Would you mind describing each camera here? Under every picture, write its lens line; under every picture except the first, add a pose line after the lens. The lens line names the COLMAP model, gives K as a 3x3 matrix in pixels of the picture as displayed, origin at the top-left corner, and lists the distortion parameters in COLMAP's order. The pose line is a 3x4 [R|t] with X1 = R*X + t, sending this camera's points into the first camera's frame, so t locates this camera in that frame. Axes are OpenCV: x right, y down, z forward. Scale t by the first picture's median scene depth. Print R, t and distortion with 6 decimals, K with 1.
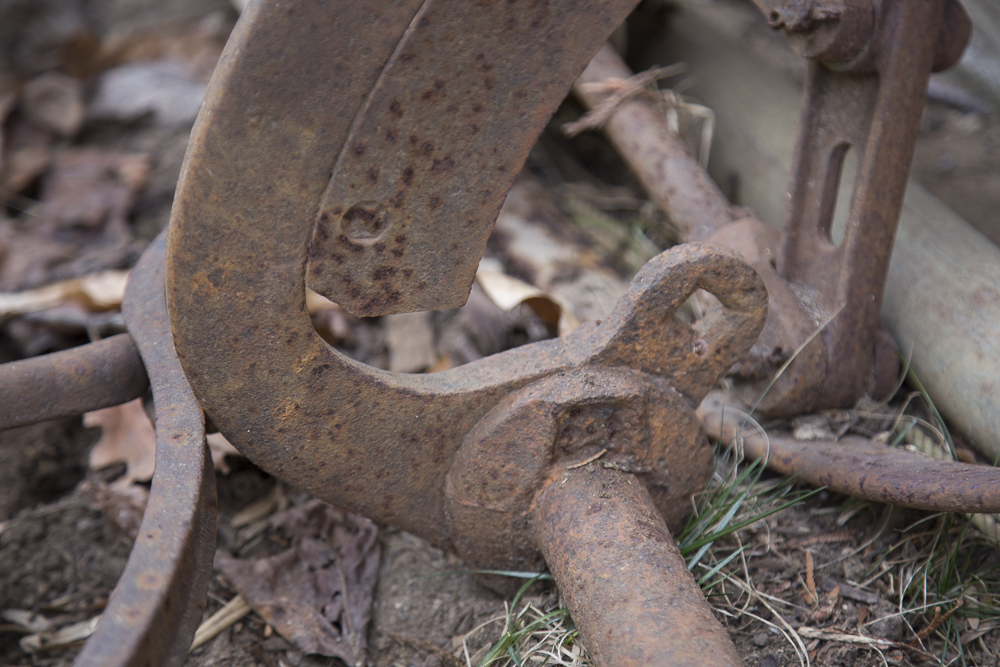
lens RADIAL K [[2550.6, 0, 500.0], [0, 2550.6, 333.5], [0, 0, 1]] dist [0.442858, 0.267442]
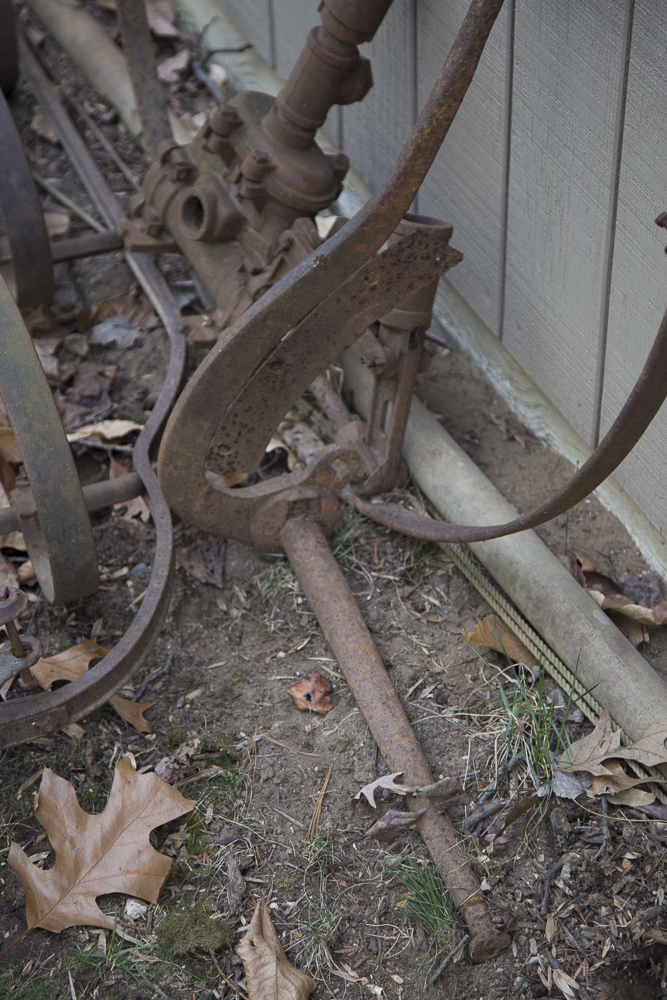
lens RADIAL K [[2079.5, 0, 333.5], [0, 2079.5, 500.0], [0, 0, 1]] dist [0.358290, -0.056718]
pose [[0.997990, -0.019239, 0.060384, -0.067921], [0.008972, 0.986103, 0.165895, -0.354172], [-0.062737, -0.165020, 0.984293, -1.297390]]
